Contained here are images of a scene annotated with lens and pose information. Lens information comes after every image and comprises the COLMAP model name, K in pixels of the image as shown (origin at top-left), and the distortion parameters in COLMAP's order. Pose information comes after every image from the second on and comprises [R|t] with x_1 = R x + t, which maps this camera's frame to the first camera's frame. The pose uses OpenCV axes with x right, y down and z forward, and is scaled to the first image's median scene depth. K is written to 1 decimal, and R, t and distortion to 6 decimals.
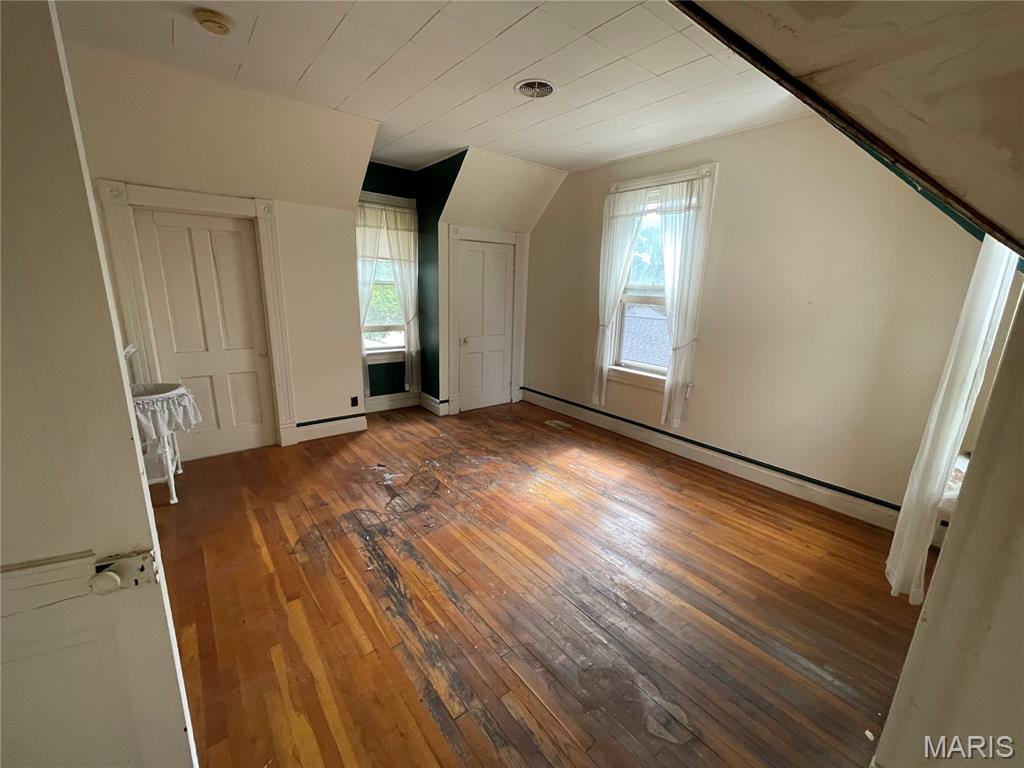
lens RADIAL K [[413.6, 0, 512.1], [0, 413.6, 380.8], [0, 0, 1]] dist [-0.000548, 0.000284]
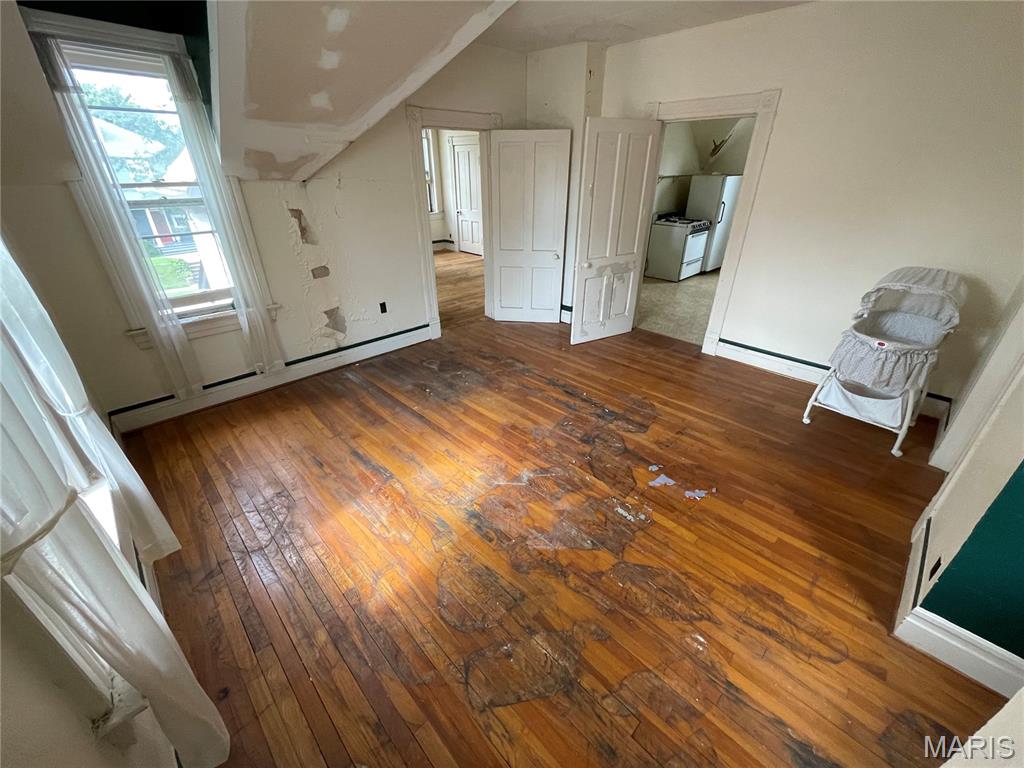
lens RADIAL K [[413.6, 0, 512.6], [0, 413.6, 384.2], [0, 0, 1]] dist [-0.000548, 0.000284]
pose [[-0.994934, 0.017594, -0.098976, 0.057503], [-0.051393, 0.757156, 0.651210, -0.414064], [0.086397, 0.652997, -0.752416, 1.542791]]
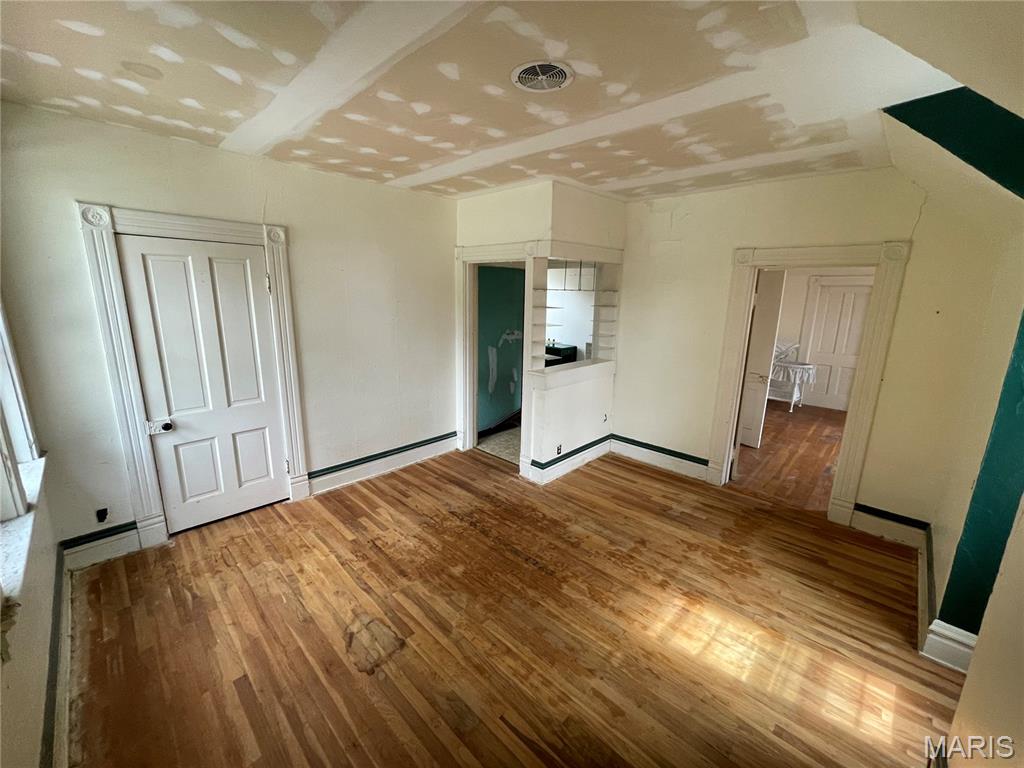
lens RADIAL K [[413.6, 0, 511.4], [0, 413.6, 381.5], [0, 0, 1]] dist [-0.000548, 0.000284]
pose [[0.133927, 0.182404, -0.974060, 1.098409], [-0.242251, 0.959120, 0.146299, 0.154184], [0.960926, 0.216374, 0.172640, -0.864571]]
